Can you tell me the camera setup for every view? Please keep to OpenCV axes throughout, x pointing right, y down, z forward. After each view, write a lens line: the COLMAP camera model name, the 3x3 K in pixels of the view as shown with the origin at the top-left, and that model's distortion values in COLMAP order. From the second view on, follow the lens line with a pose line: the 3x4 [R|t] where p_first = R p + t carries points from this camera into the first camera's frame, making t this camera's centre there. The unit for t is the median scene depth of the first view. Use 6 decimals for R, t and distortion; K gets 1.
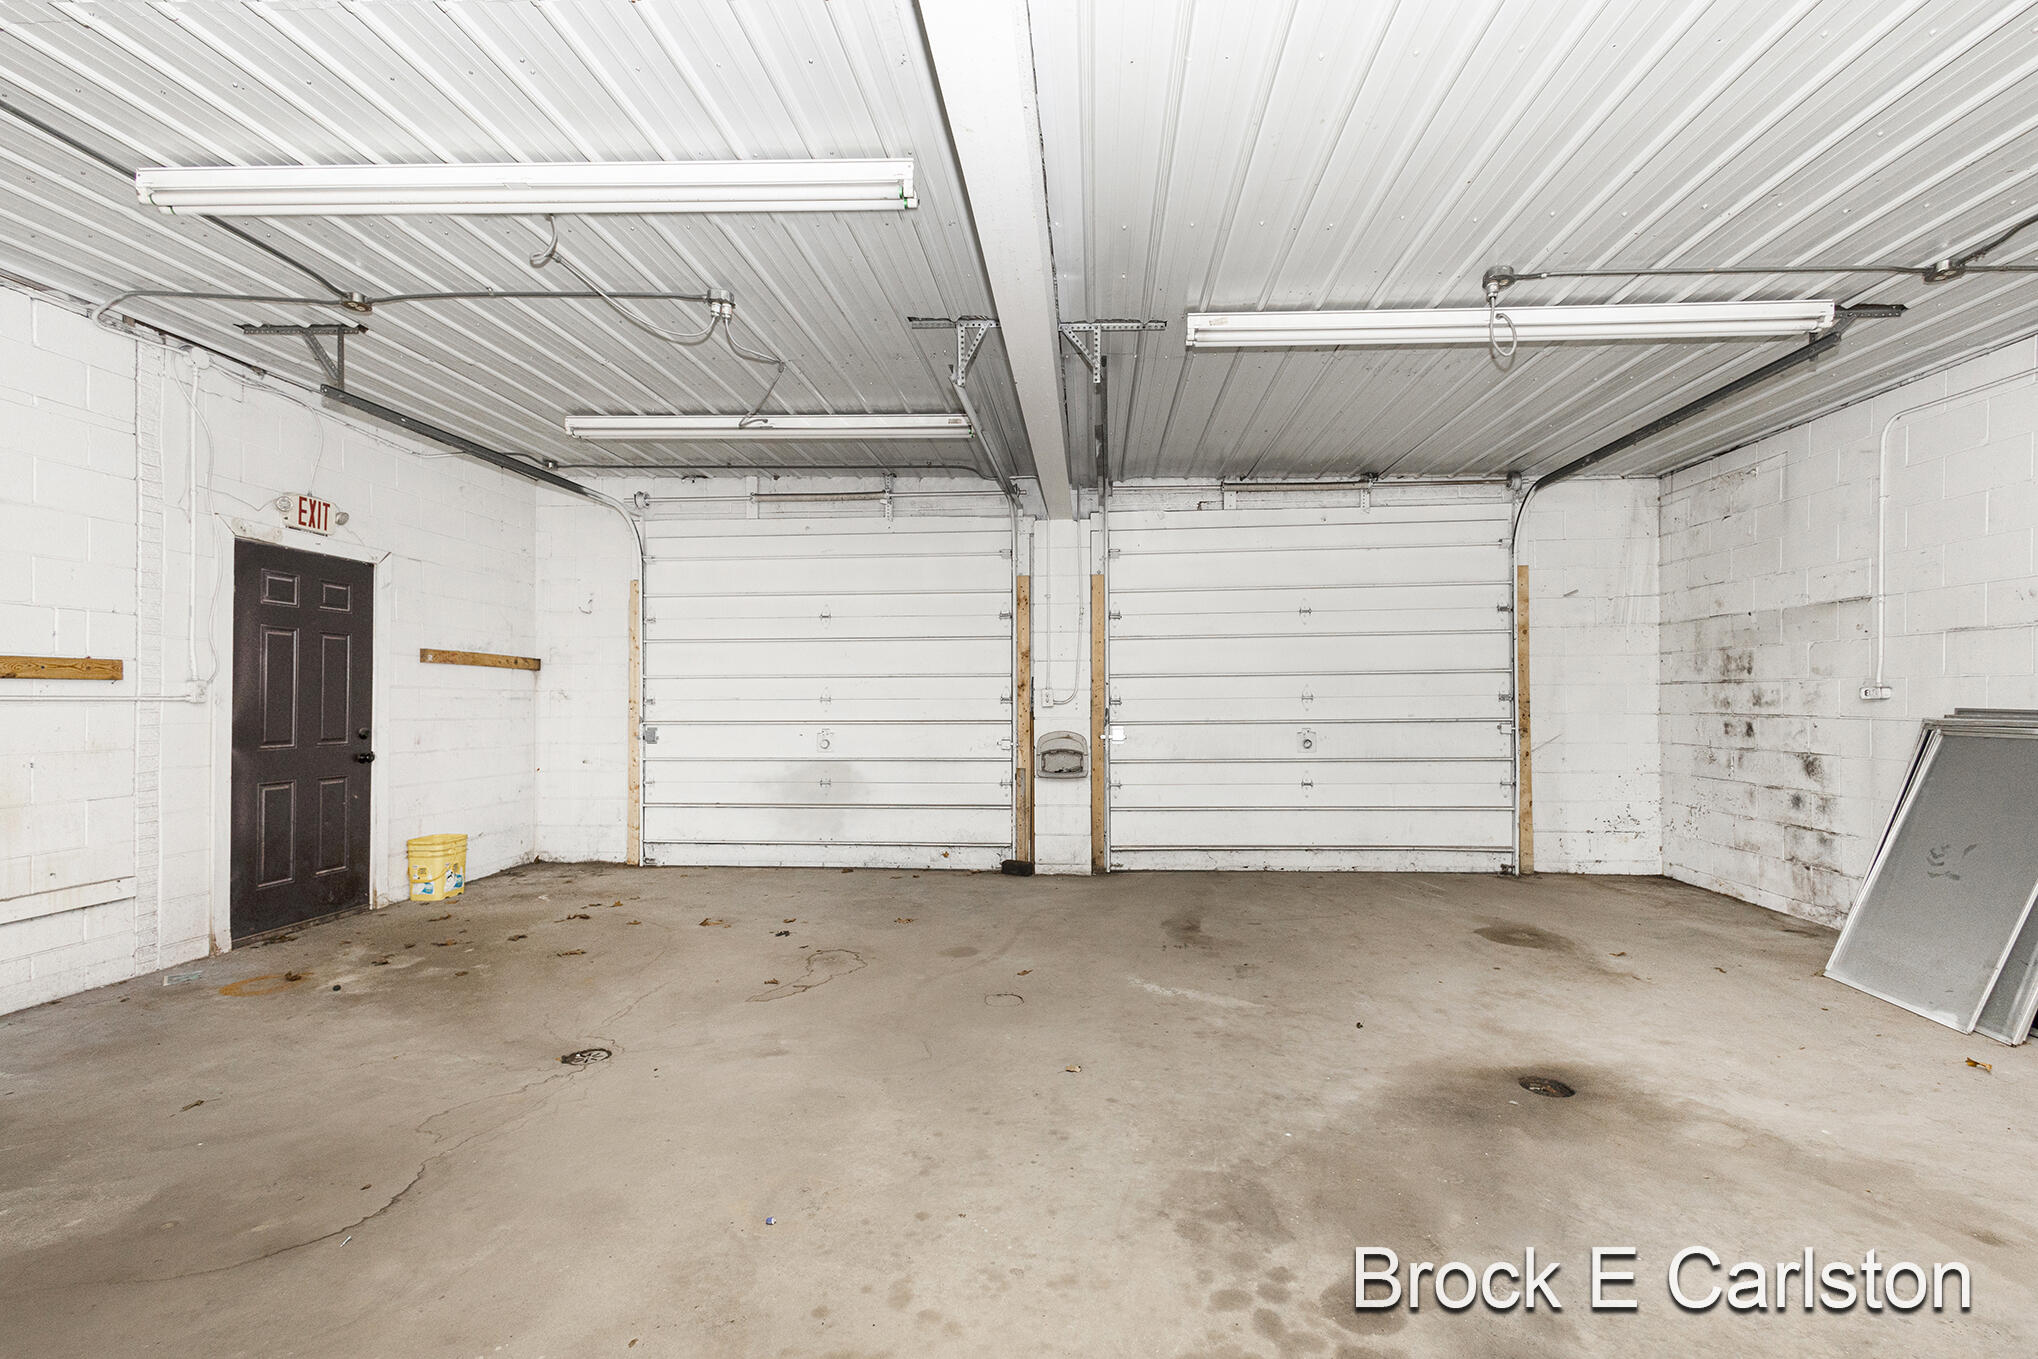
lens RADIAL K [[926.5, 0, 1017.4], [0, 926.5, 692.9], [0, 0, 1]] dist [0.003813, 0.000112]
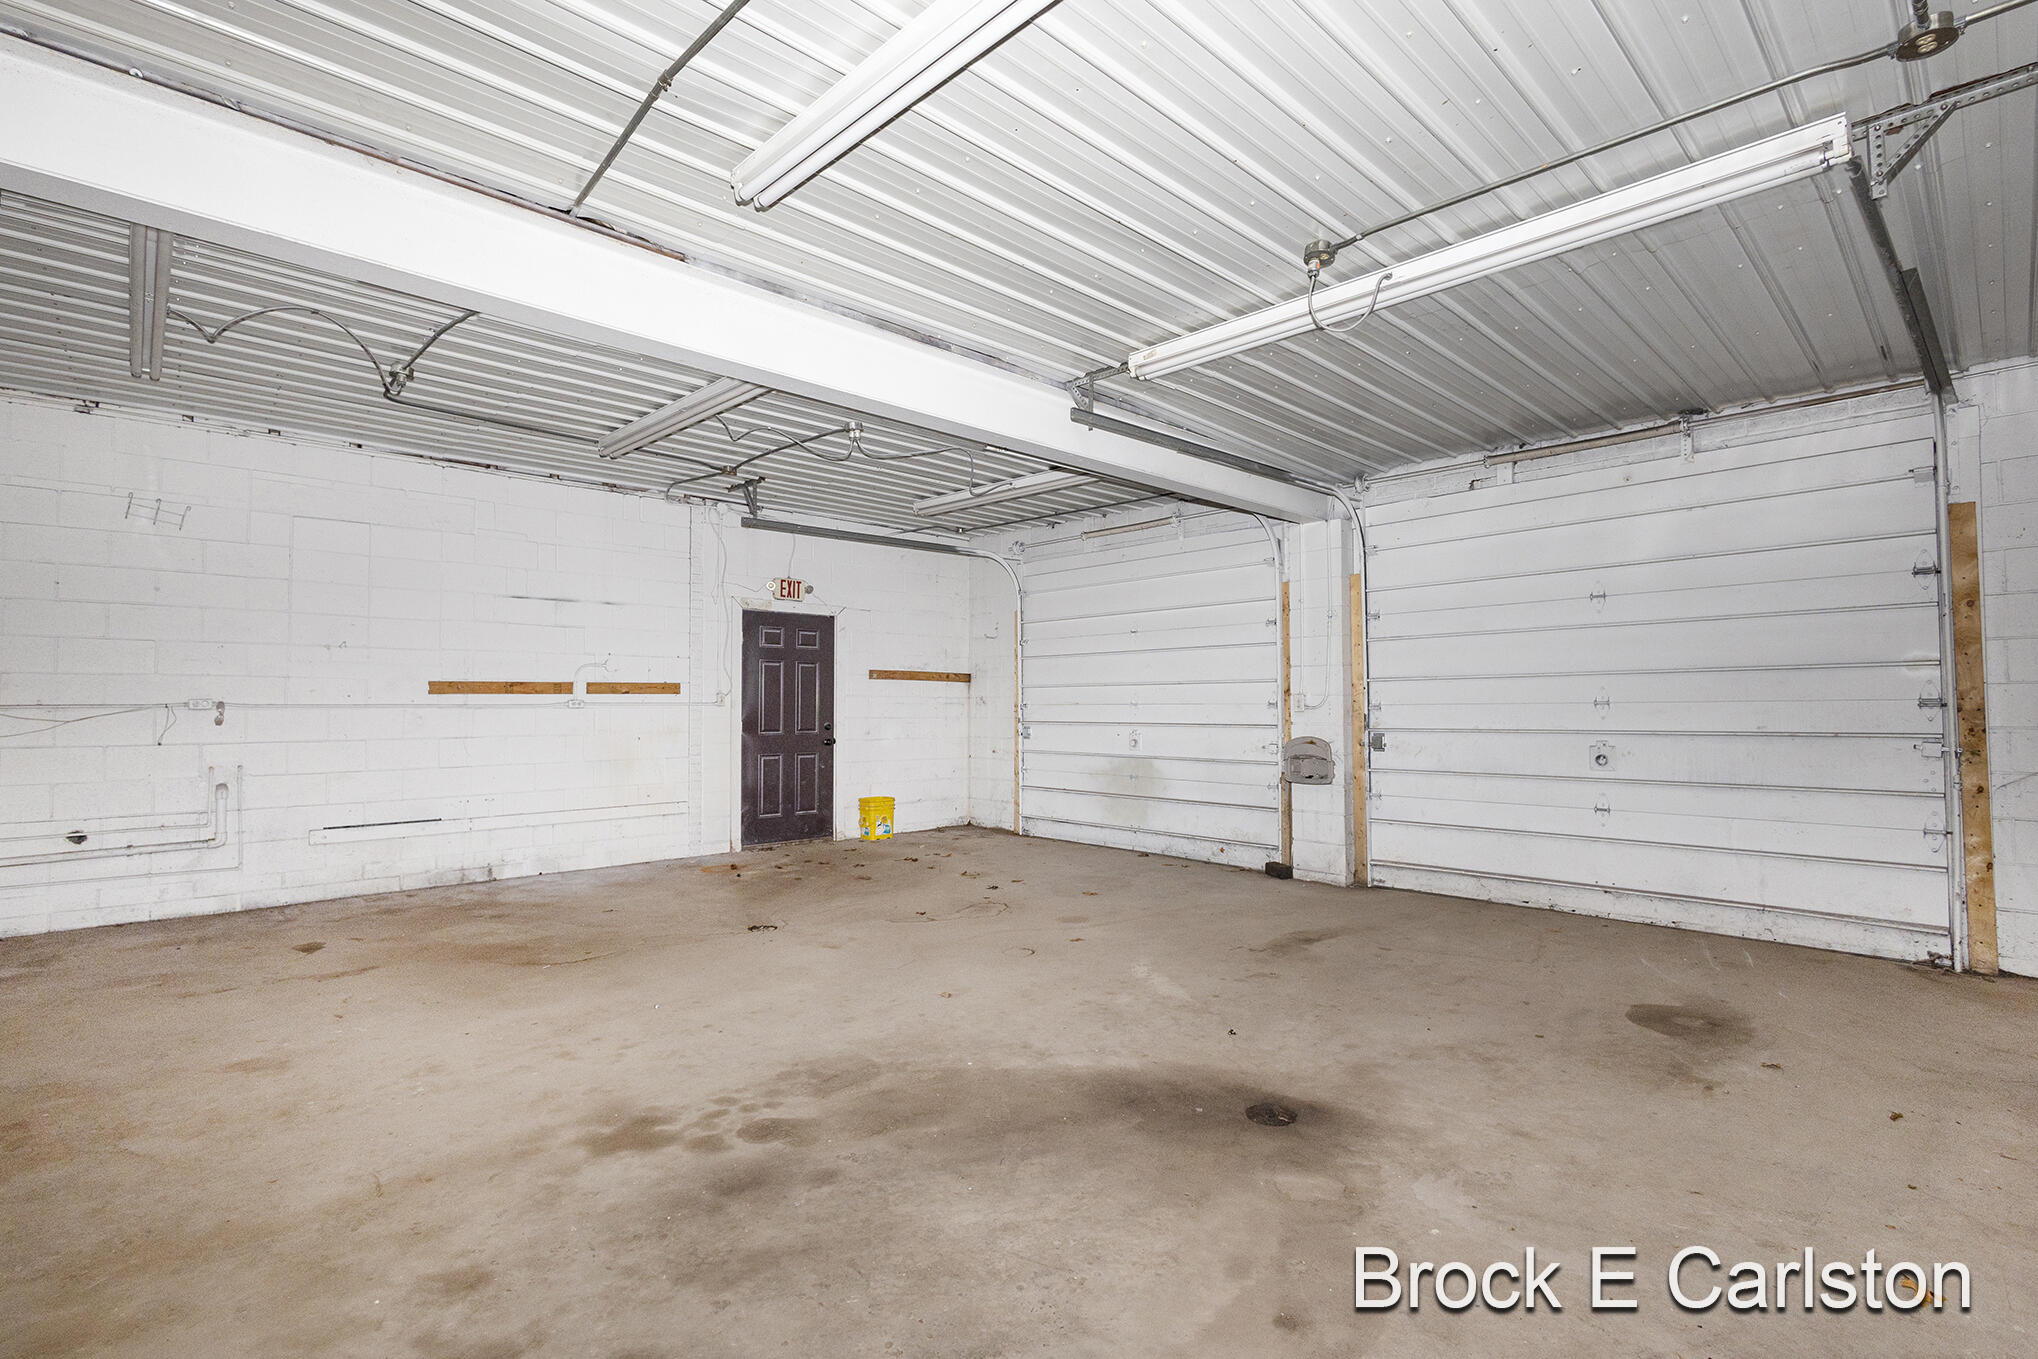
lens RADIAL K [[926.5, 0, 1017.4], [0, 926.5, 692.9], [0, 0, 1]] dist [0.003813, 0.000112]
pose [[0.740739, -0.006849, -0.671758, 0.562361], [0.005265, 0.999977, -0.004390, -0.003128], [0.671772, -0.000285, 0.740758, 0.066537]]
